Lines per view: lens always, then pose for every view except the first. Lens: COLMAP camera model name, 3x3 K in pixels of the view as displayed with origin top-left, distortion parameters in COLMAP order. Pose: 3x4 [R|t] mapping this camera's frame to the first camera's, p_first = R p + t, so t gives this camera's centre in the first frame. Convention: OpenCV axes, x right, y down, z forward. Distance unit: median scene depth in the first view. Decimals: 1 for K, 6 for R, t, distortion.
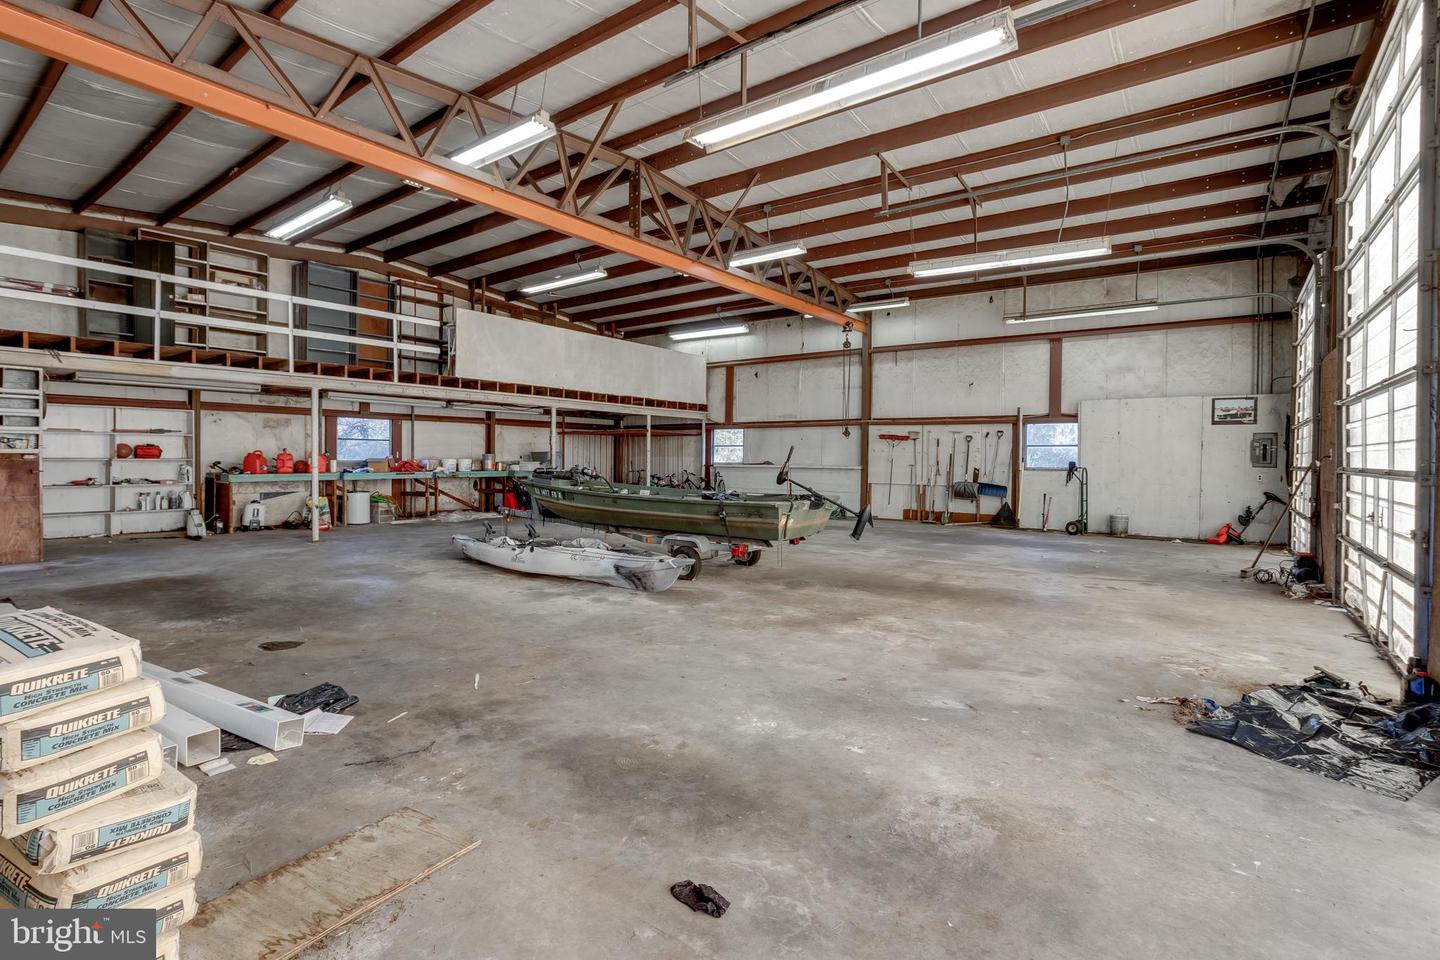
lens RADIAL K [[695.4, 0, 698.1], [0, 695.4, 469.7], [0, 0, 1]] dist [-0.055567, 0.031172]
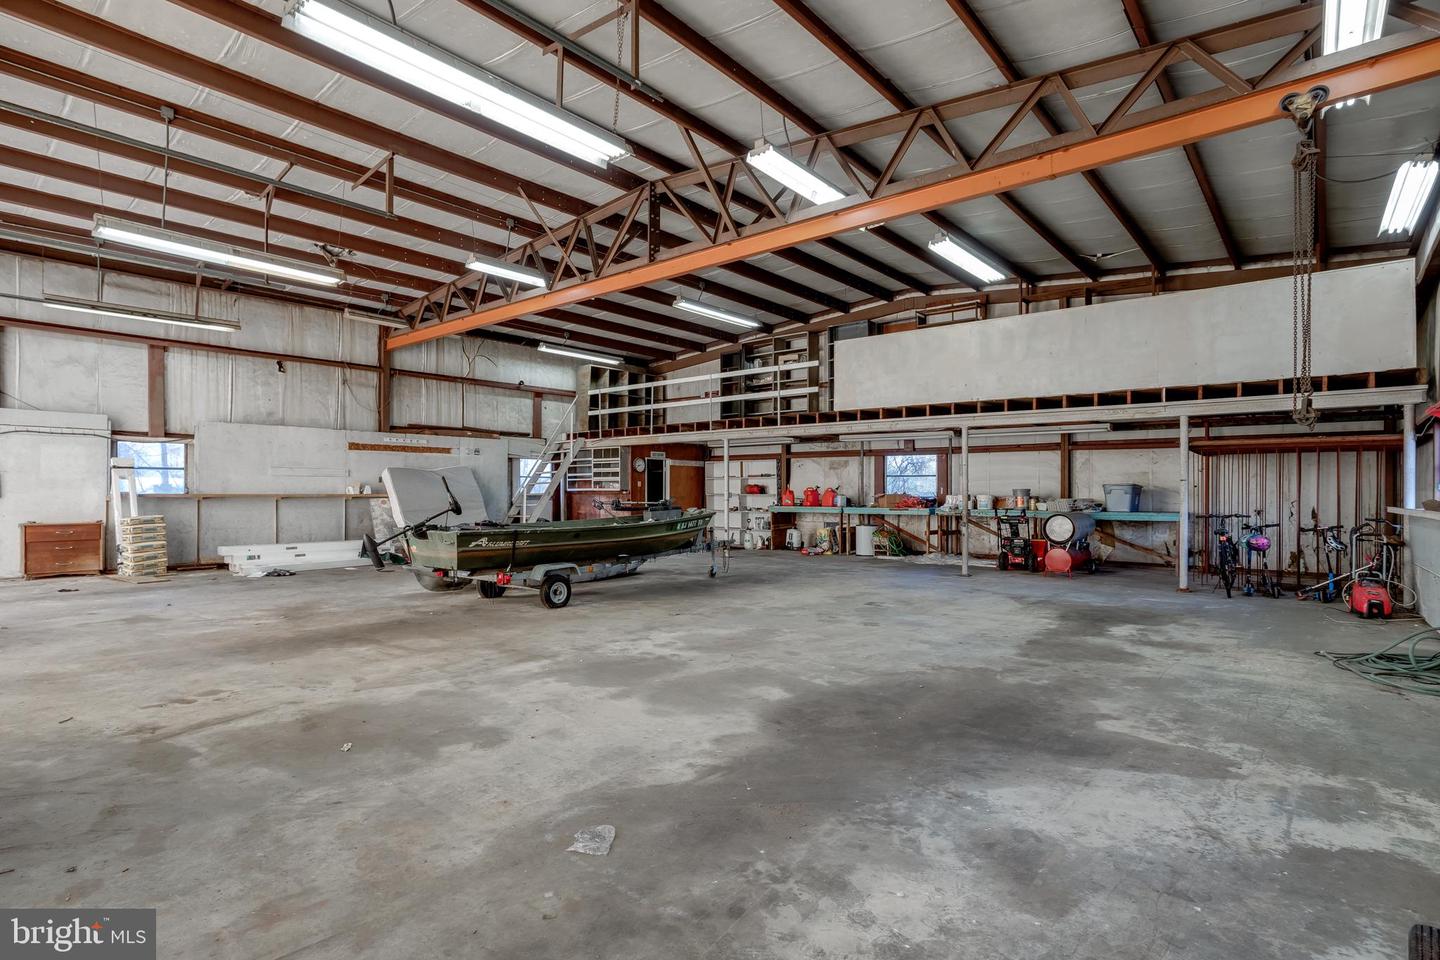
lens RADIAL K [[716.2, 0, 697.3], [0, 716.2, 470.7], [0, 0, 1]] dist [-0.059072, 0.035054]
pose [[-0.060054, -0.036112, -0.997542, 0.664822], [-0.023365, 0.999122, -0.034763, -0.008484], [0.997922, 0.021219, -0.060845, 0.845875]]
